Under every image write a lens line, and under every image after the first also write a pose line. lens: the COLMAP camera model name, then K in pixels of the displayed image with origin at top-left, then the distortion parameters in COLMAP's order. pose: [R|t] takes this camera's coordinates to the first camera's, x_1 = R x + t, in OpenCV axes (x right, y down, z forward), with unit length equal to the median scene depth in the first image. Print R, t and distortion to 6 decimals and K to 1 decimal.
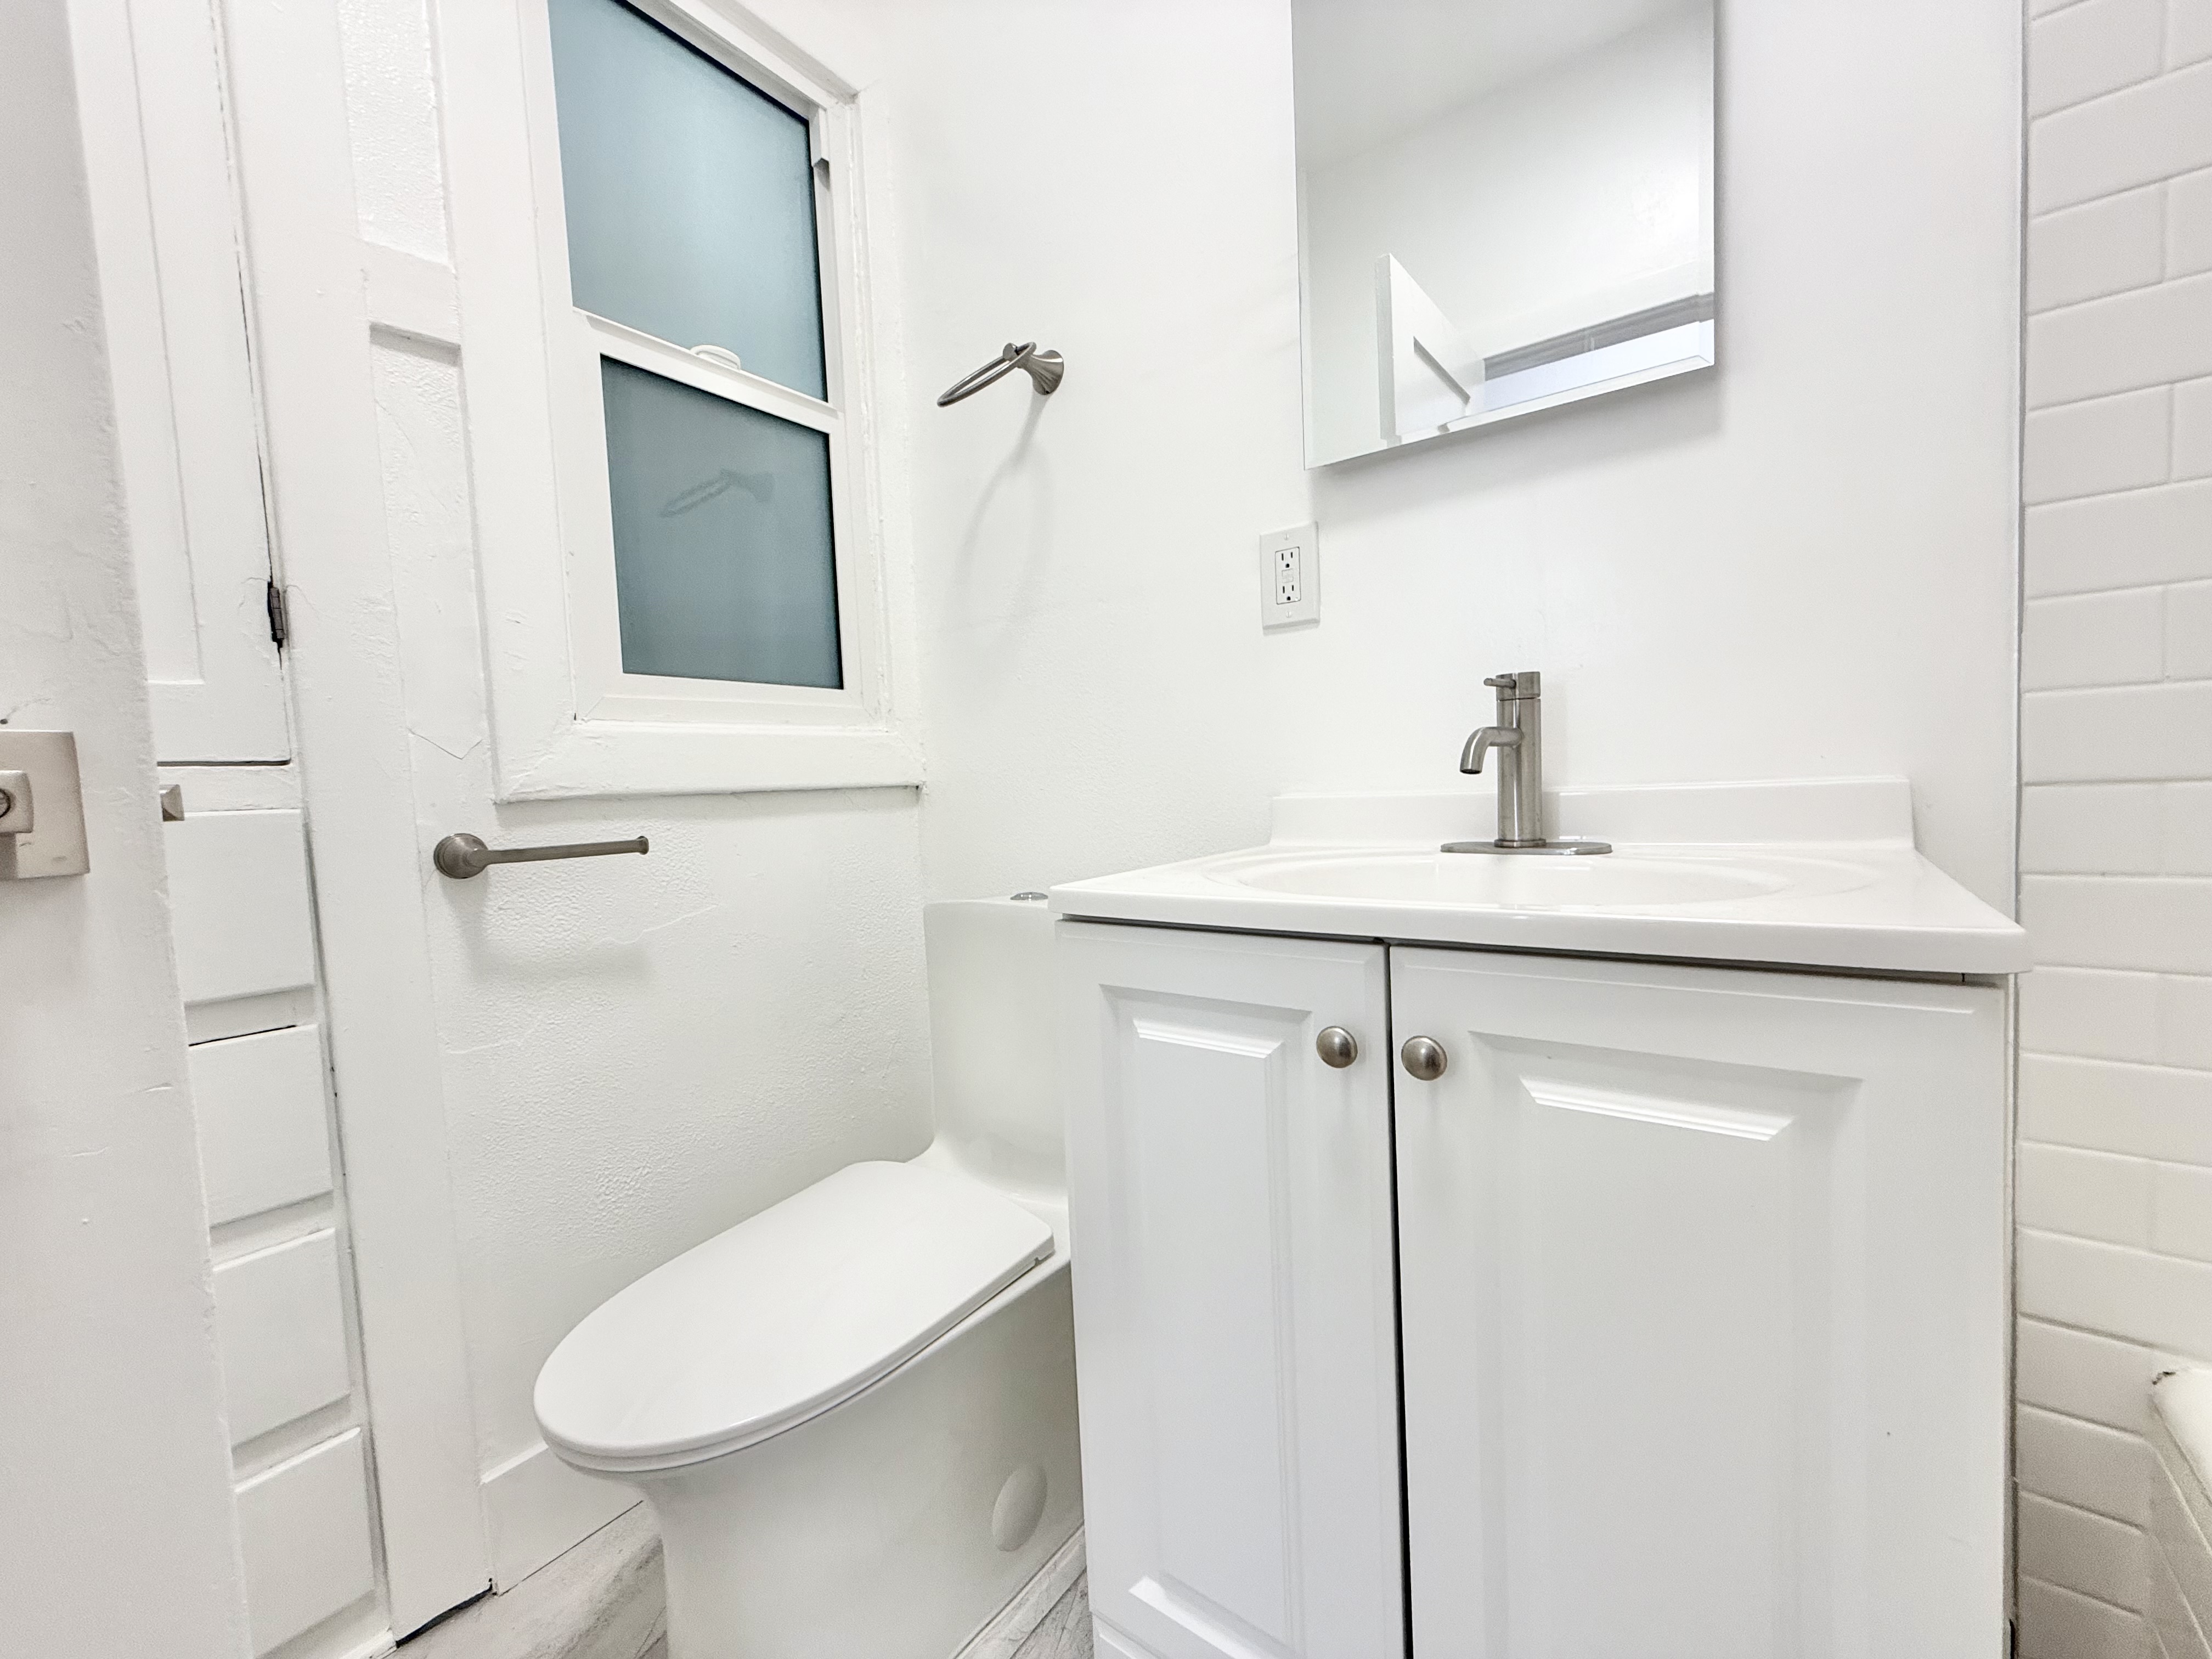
lens RADIAL K [[882.4, 0, 1096.3], [0, 882.4, 834.3], [0, 0, 1]] dist [0.000000, 0.000291]
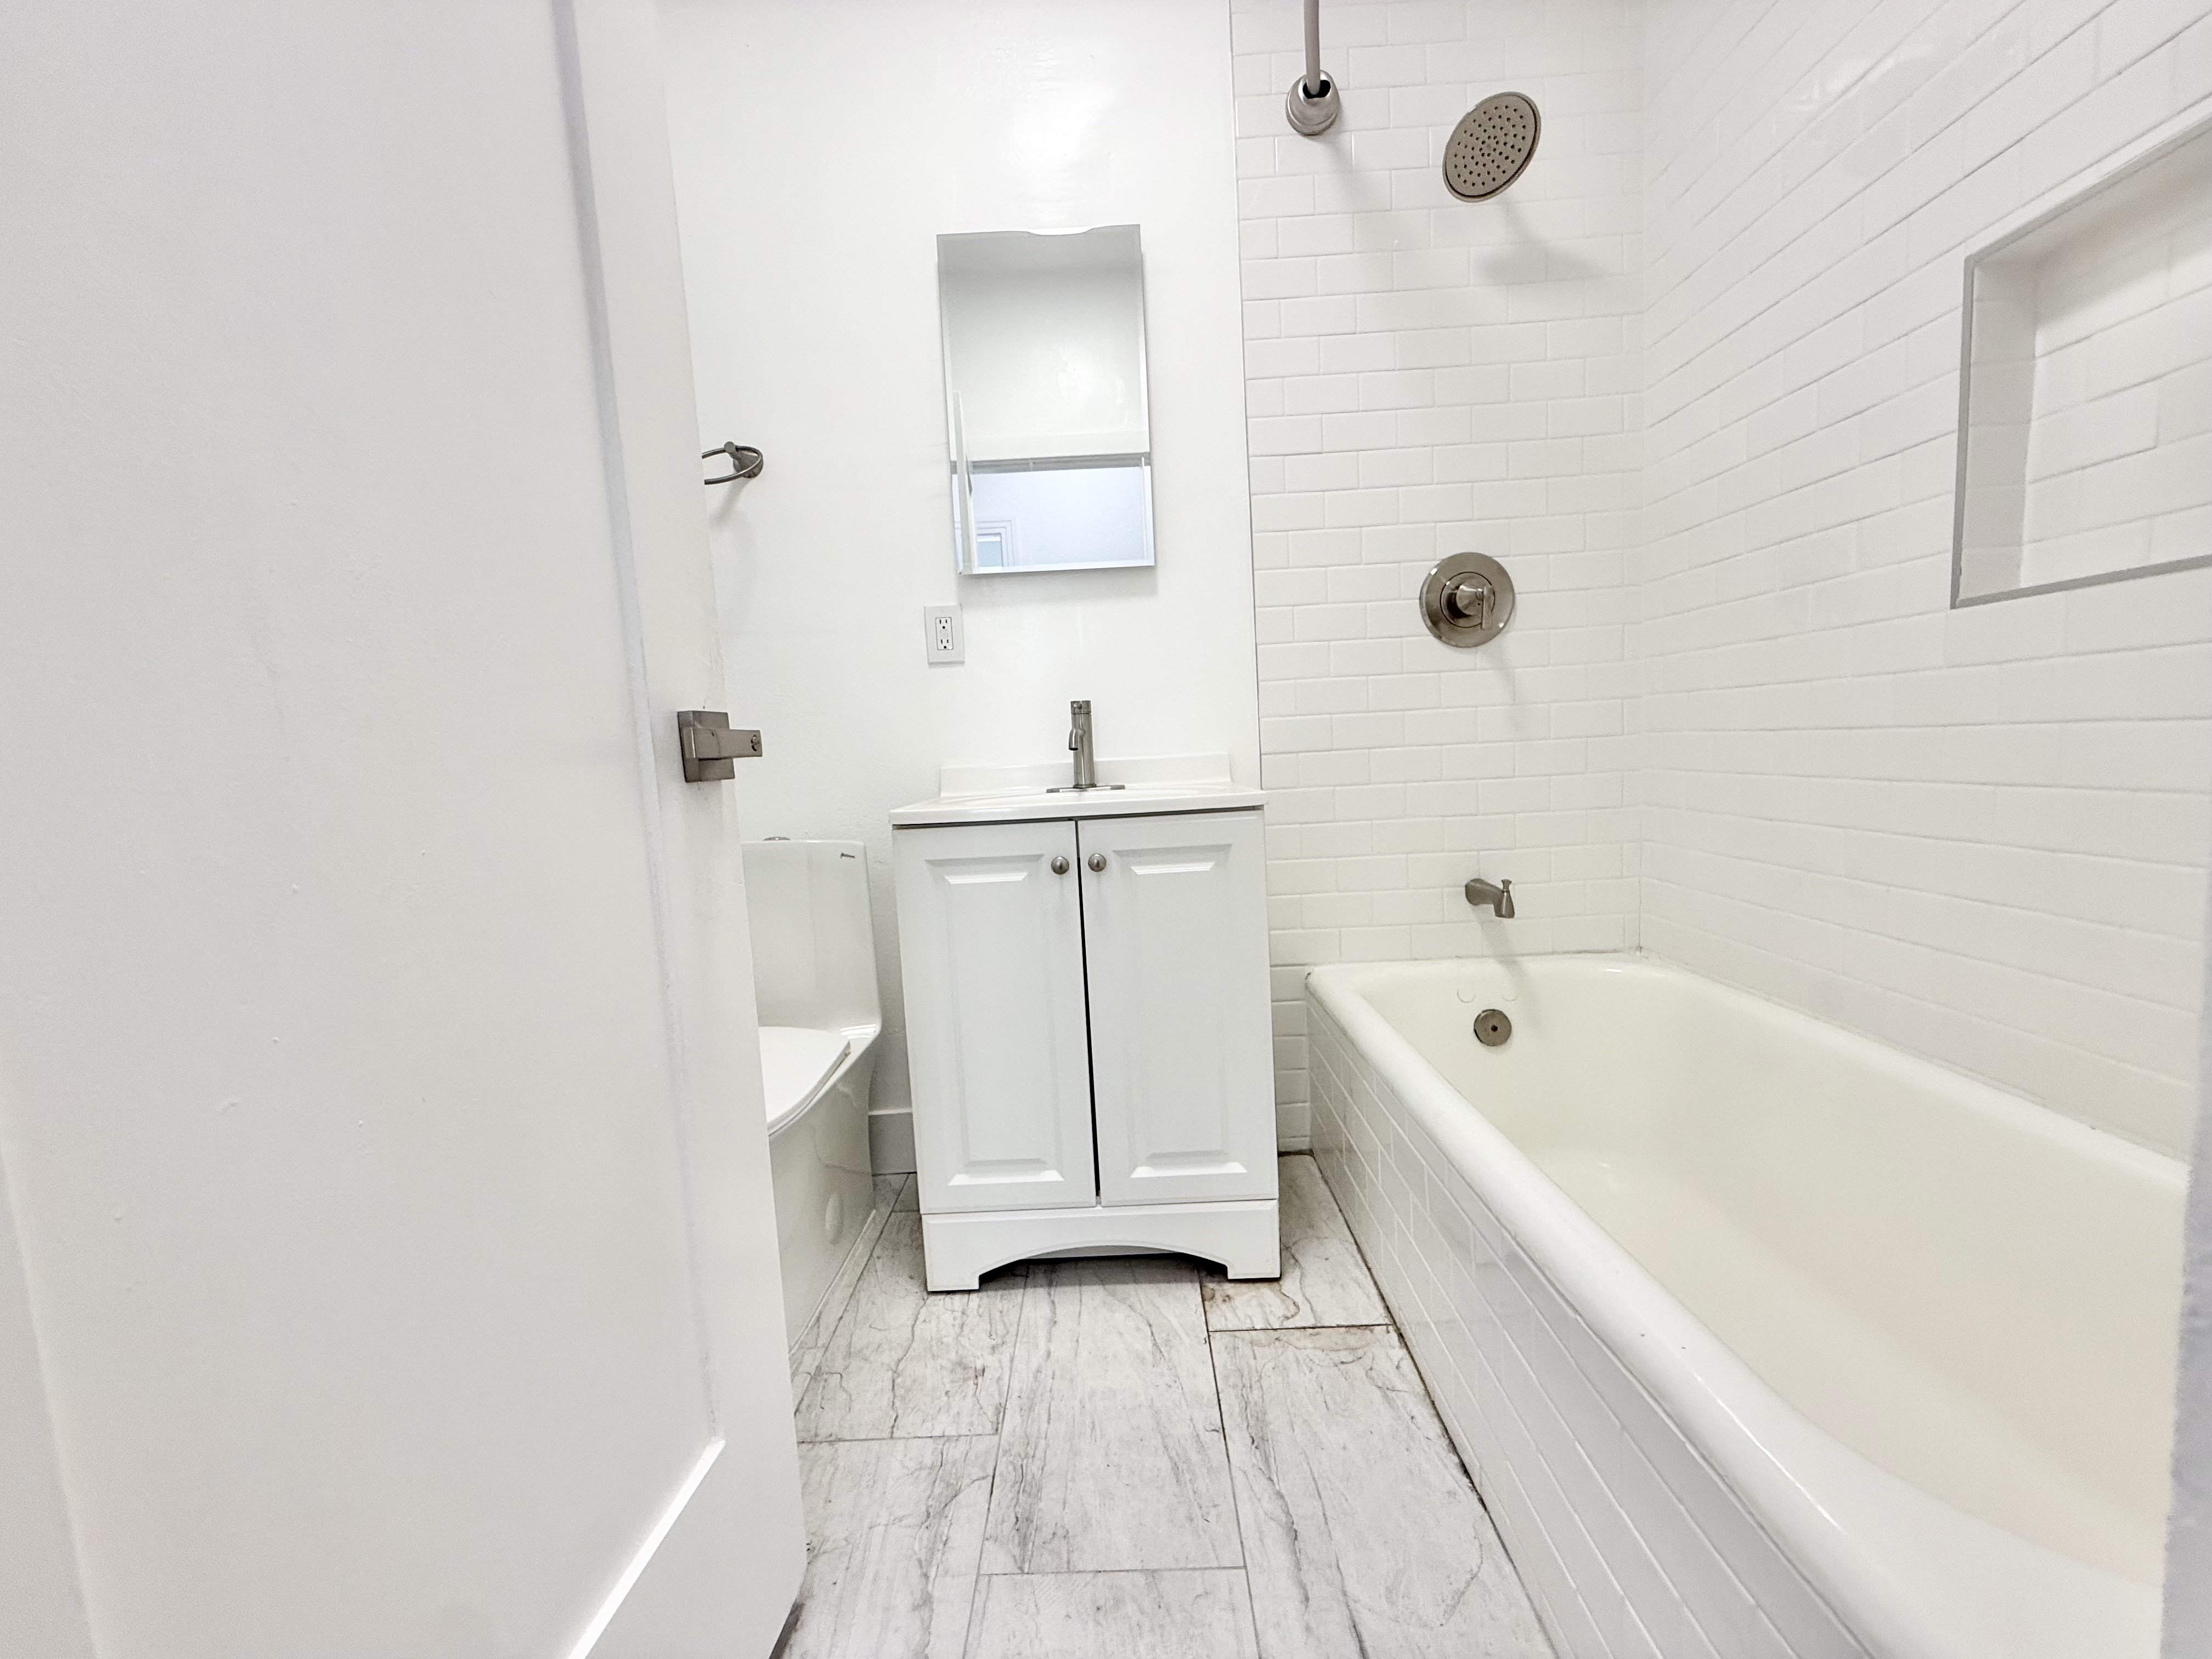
lens RADIAL K [[882.4, 0, 1096.3], [0, 882.4, 834.3], [0, 0, 1]] dist [0.000000, 0.000291]
pose [[0.805614, -0.049296, 0.590386, -0.717286], [0.048344, 0.998679, 0.017419, 0.088921], [-0.590465, 0.014509, 0.806933, -0.651802]]
